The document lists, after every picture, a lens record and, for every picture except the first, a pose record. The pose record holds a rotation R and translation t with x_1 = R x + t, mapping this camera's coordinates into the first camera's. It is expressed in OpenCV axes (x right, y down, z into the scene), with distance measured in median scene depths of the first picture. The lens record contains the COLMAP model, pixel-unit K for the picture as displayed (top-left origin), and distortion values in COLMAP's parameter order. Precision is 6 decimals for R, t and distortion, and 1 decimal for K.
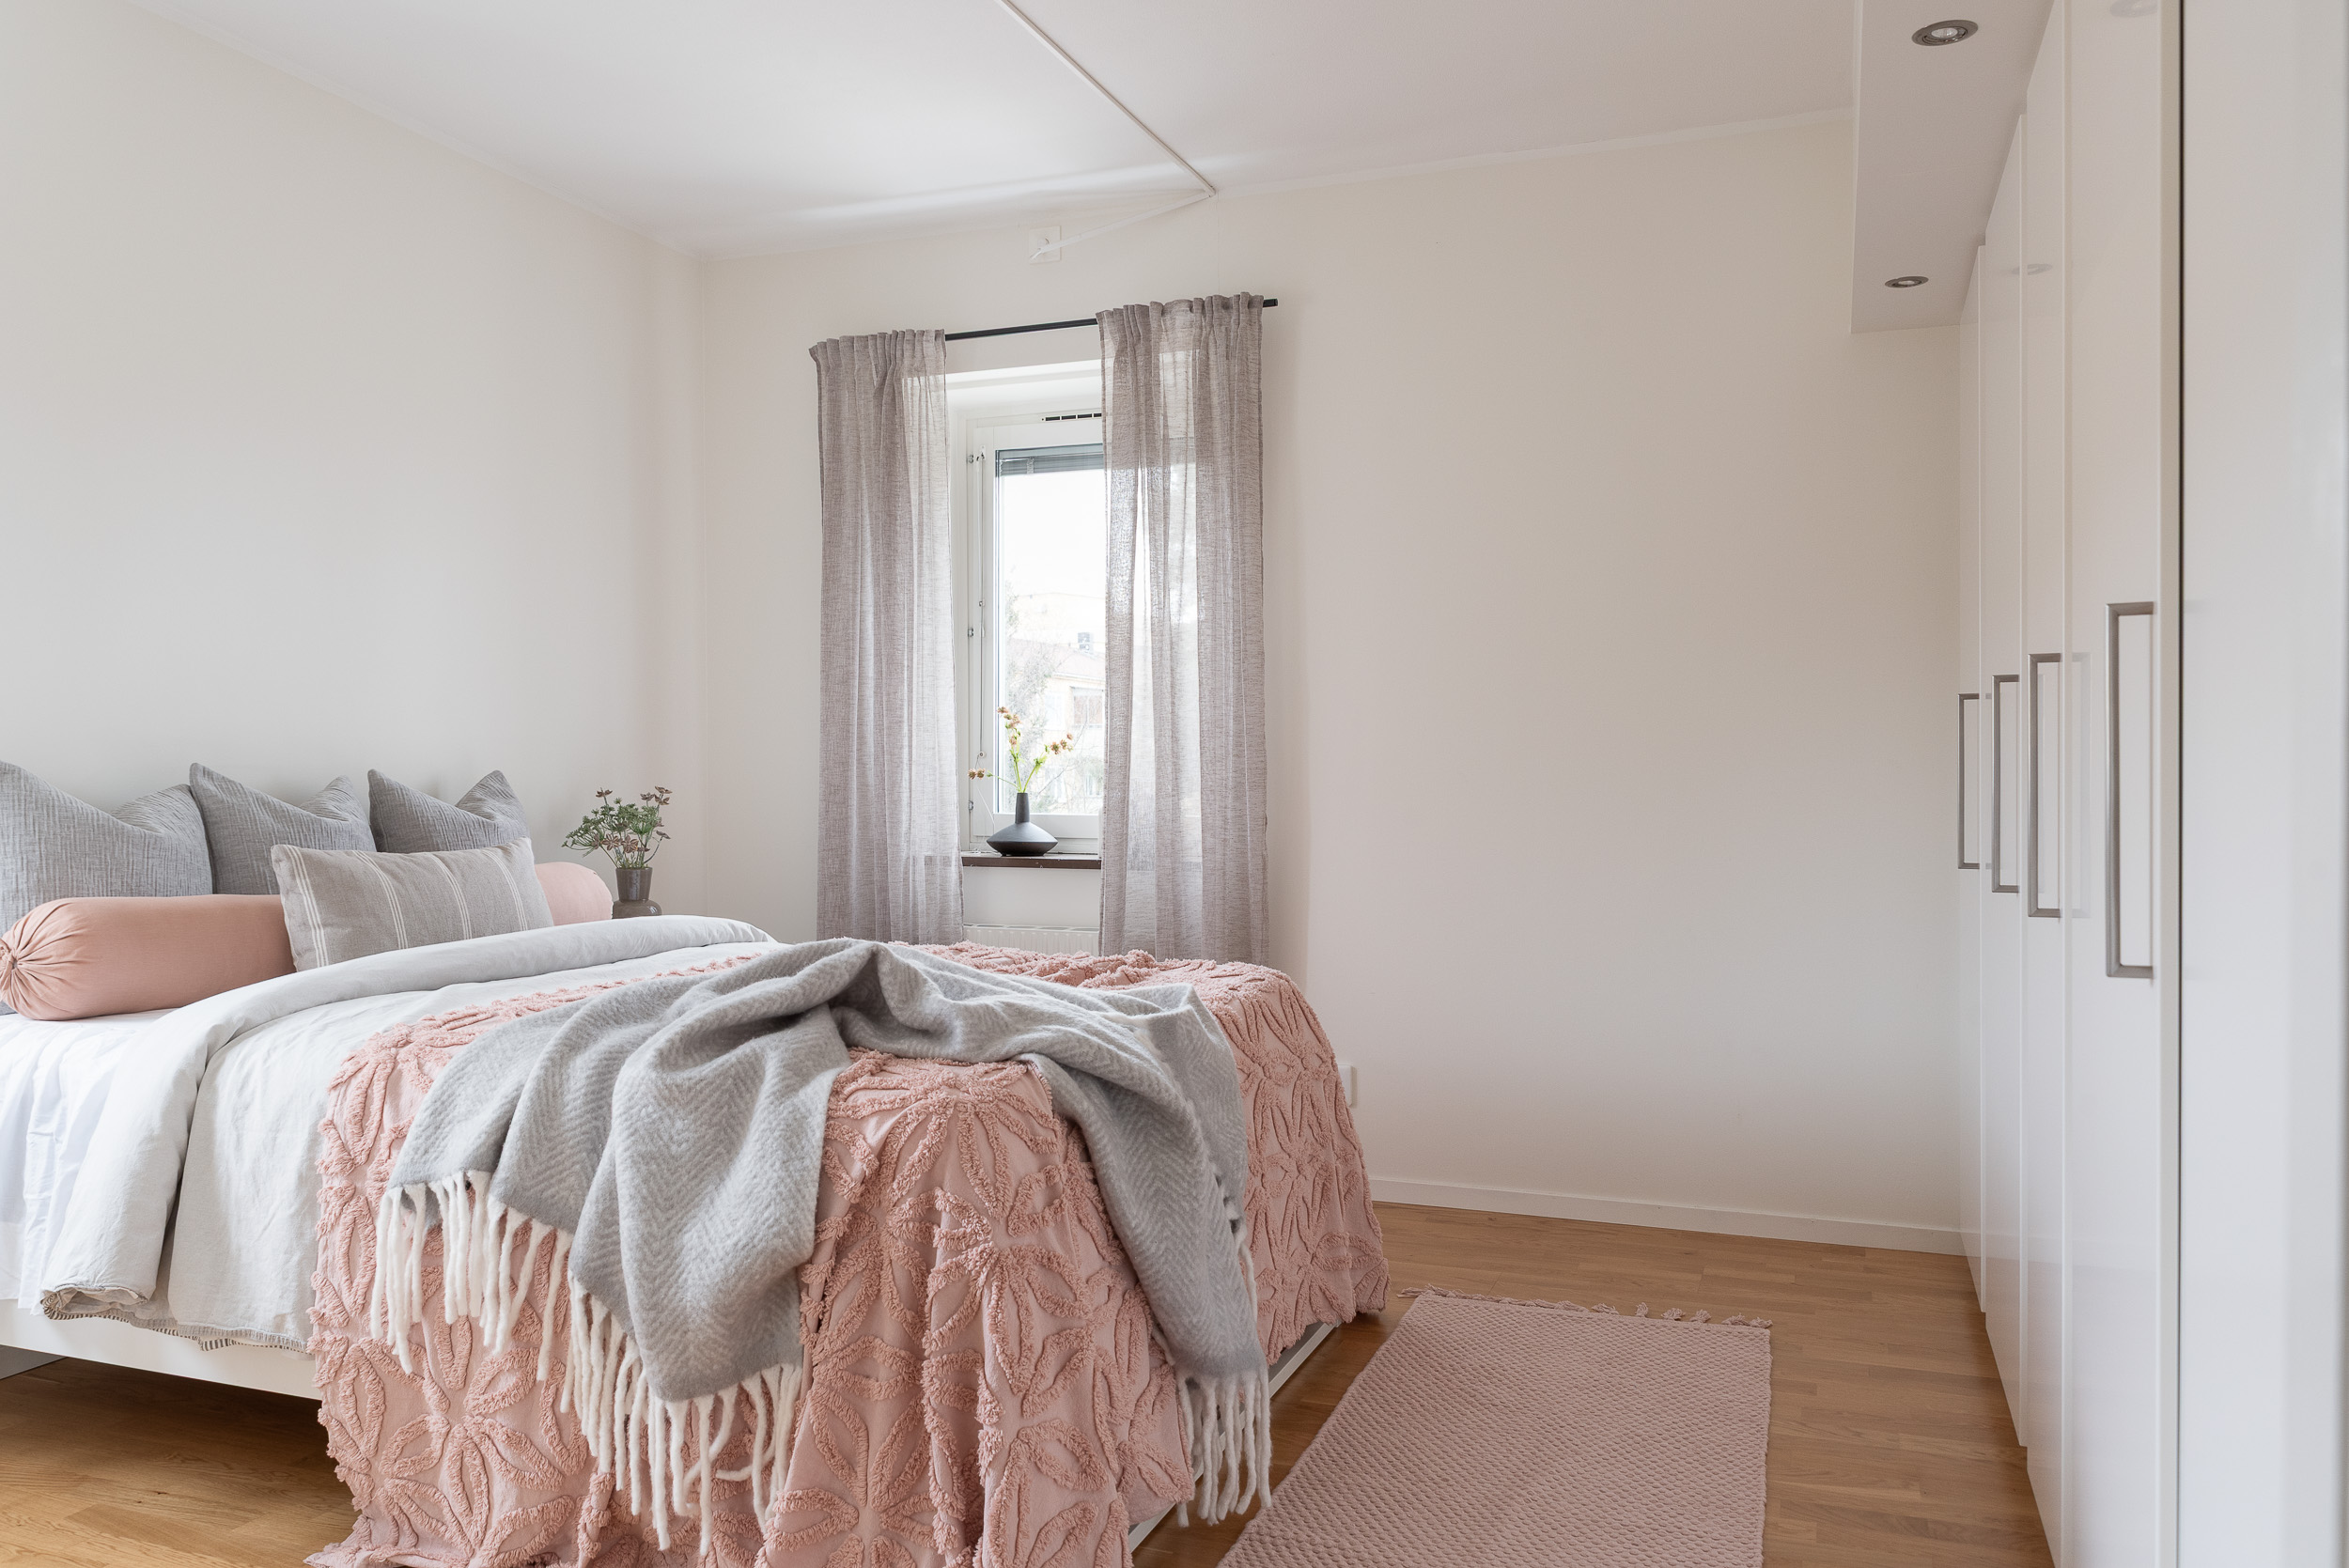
lens RADIAL K [[1769.8, 0, 1177.7], [0, 1769.8, 792.9], [0, 0, 1]] dist [0.005604, -0.002136]
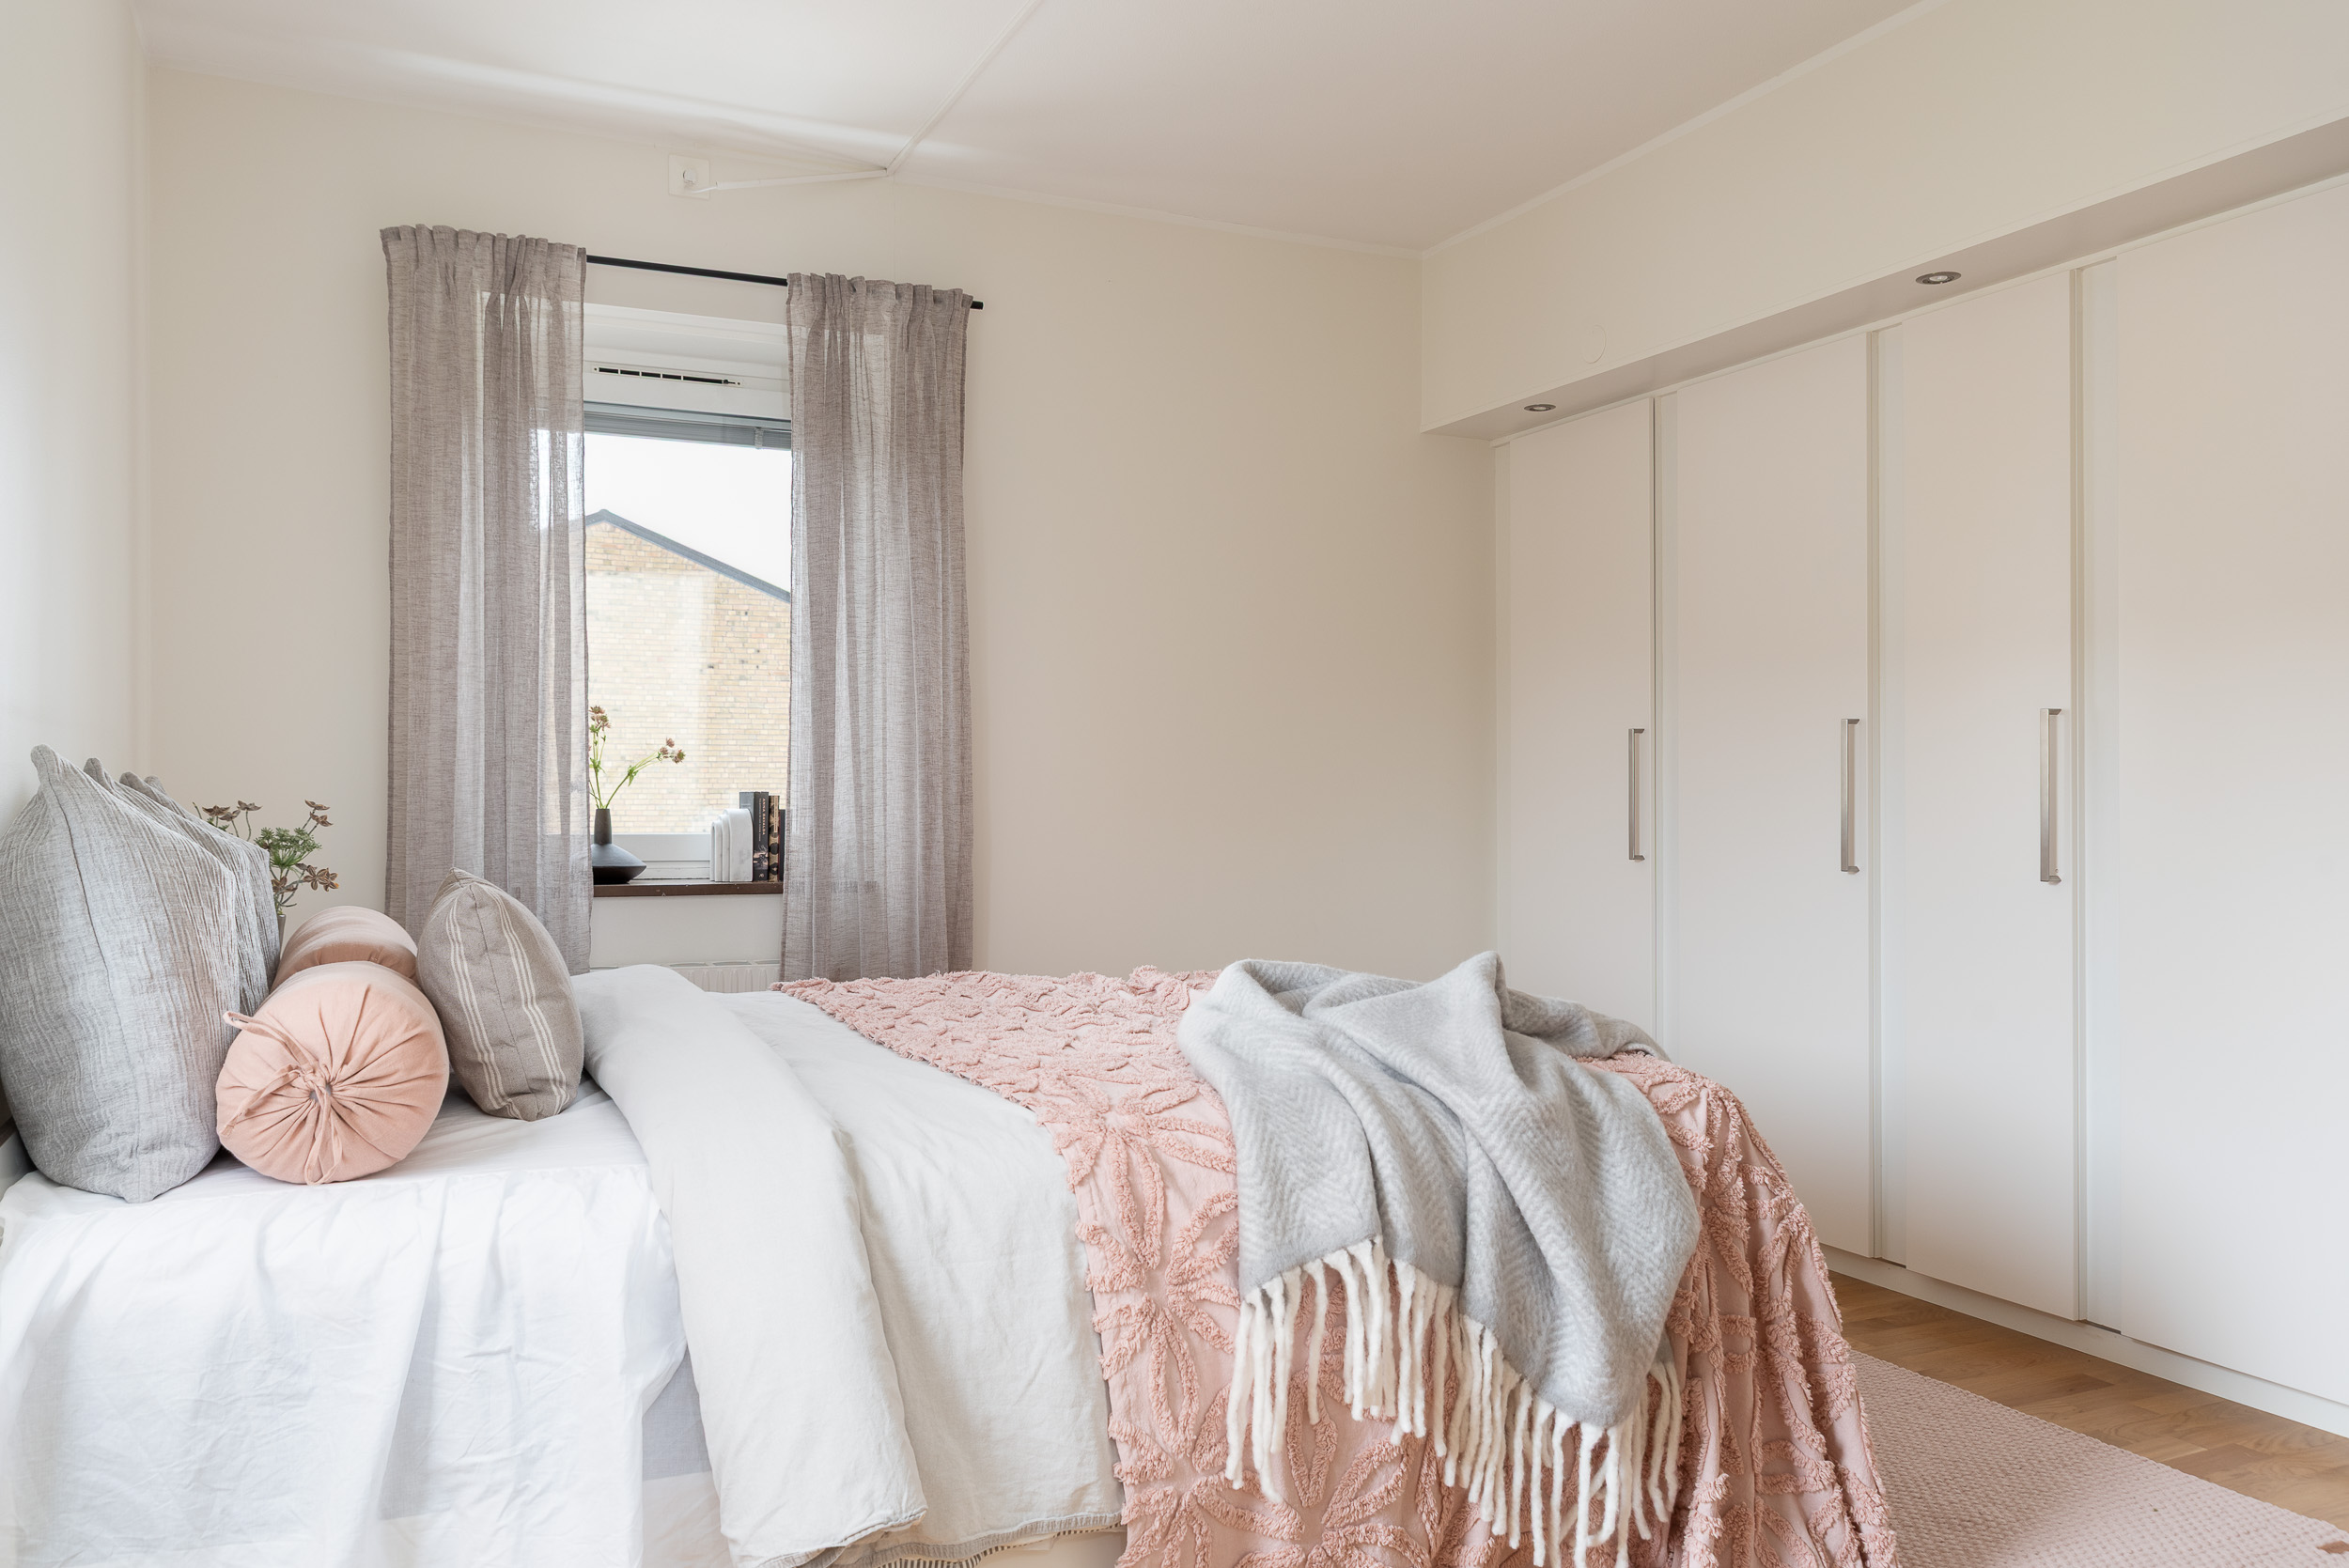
lens RADIAL K [[1769.8, 0, 1174.6], [0, 1769.8, 779.9], [0, 0, 1]] dist [0.005604, -0.002136]
pose [[0.692966, 0.009412, 0.720909, -0.566661], [0.003651, 0.999856, -0.016563, 0.001891], [-0.720961, 0.014110, 0.692832, 0.242714]]
